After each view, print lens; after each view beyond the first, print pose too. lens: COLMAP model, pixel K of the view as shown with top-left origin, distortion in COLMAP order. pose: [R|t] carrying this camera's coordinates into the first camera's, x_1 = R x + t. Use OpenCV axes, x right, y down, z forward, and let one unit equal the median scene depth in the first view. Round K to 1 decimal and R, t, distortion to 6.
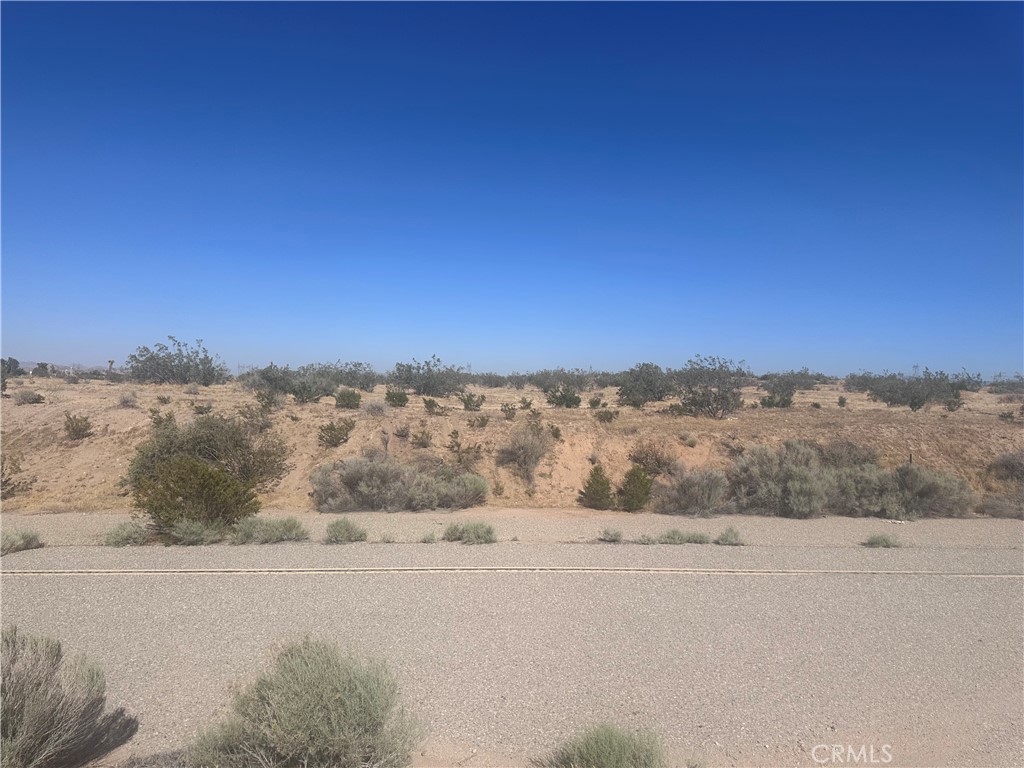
lens RADIAL K [[721.3, 0, 519.8], [0, 721.3, 386.1], [0, 0, 1]] dist [0.074724, -0.082681]
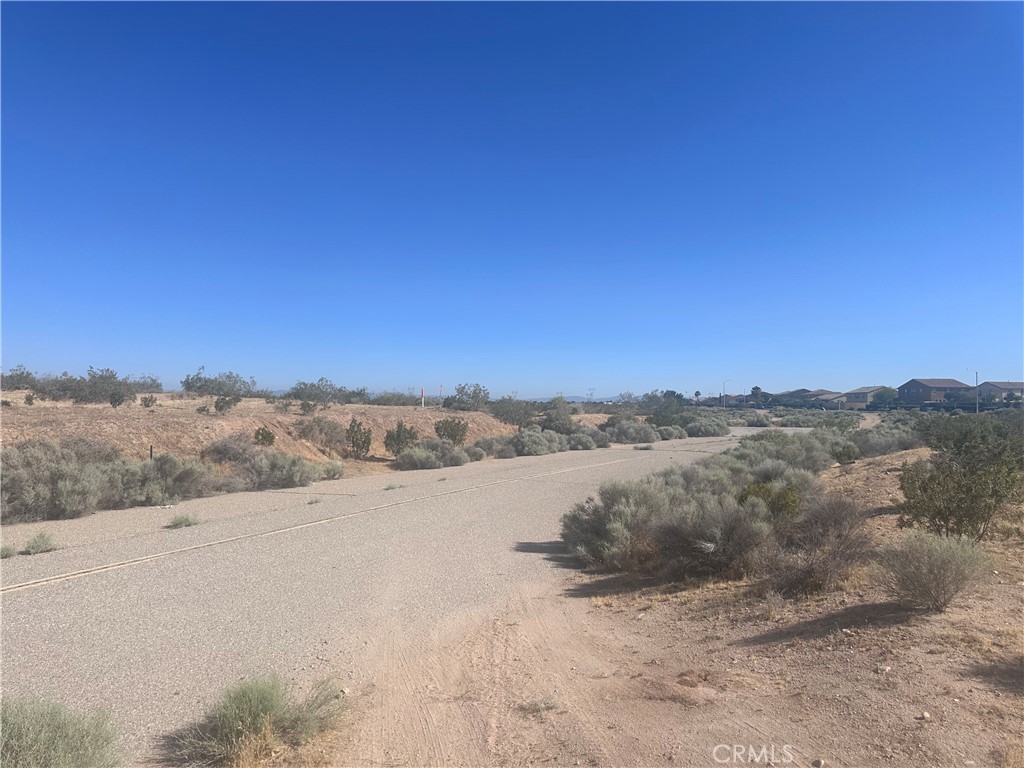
lens RADIAL K [[721.3, 0, 520.5], [0, 721.3, 386.4], [0, 0, 1]] dist [0.074724, -0.082681]
pose [[0.454037, 0.005939, 0.890963, -0.191506], [-0.003688, 0.999982, -0.004786, 0.011510], [-0.890975, -0.001113, 0.454051, 0.046908]]
